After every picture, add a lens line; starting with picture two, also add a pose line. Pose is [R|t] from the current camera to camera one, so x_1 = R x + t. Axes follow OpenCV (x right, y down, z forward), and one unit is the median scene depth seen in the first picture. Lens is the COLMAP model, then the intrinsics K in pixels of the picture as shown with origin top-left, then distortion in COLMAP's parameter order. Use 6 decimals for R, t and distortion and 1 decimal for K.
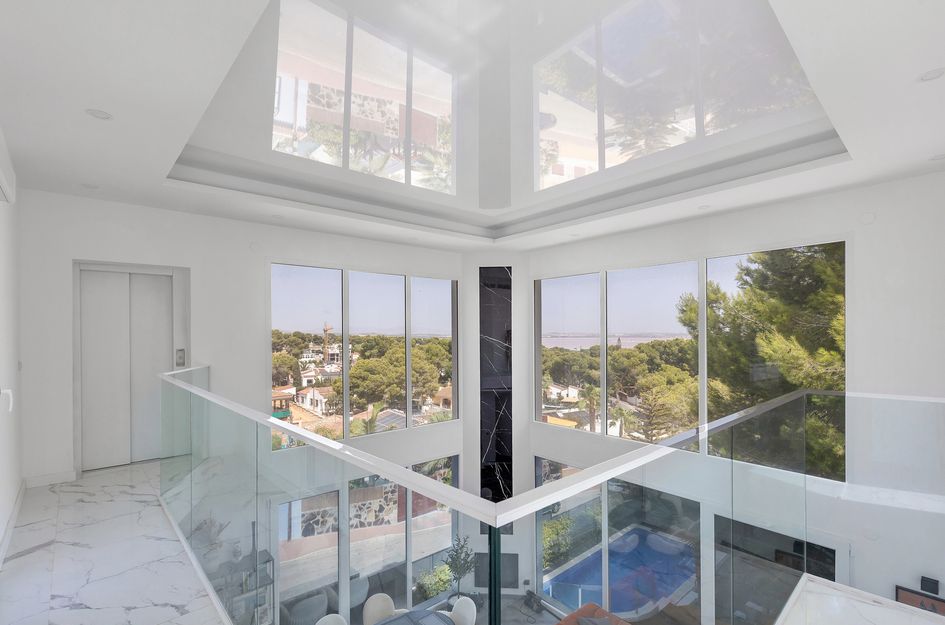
lens RADIAL K [[431.5, 0, 463.5], [0, 431.5, 337.8], [0, 0, 1]] dist [0.006527, -0.001364]
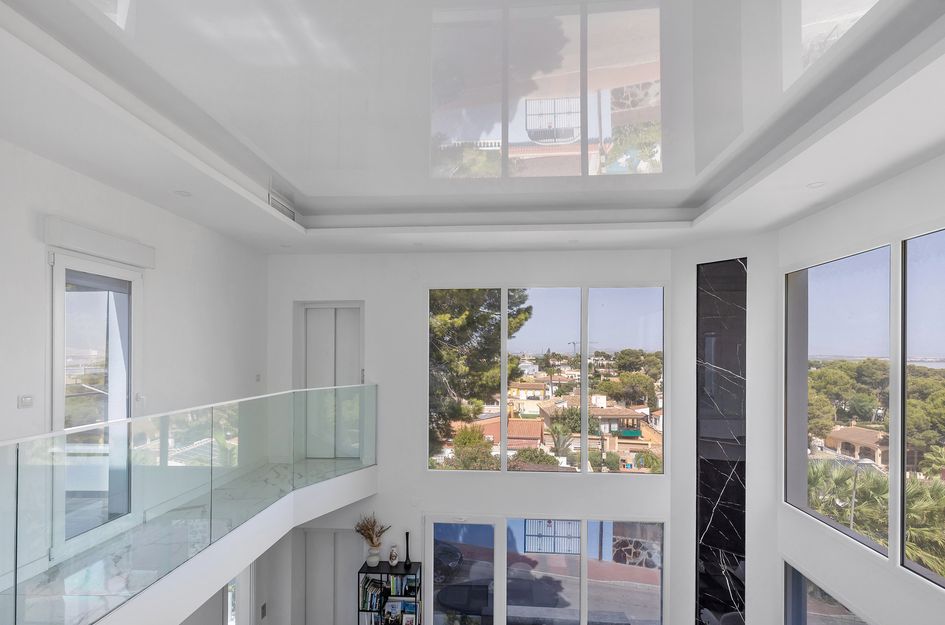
lens RADIAL K [[431.5, 0, 482.9], [0, 431.5, 355.2], [0, 0, 1]] dist [0.006527, -0.001364]
pose [[0.718030, 0.010139, -0.695939, 0.090795], [-0.013728, 0.999906, 0.000404, -0.003702], [0.695877, 0.009264, 0.718101, 0.082725]]
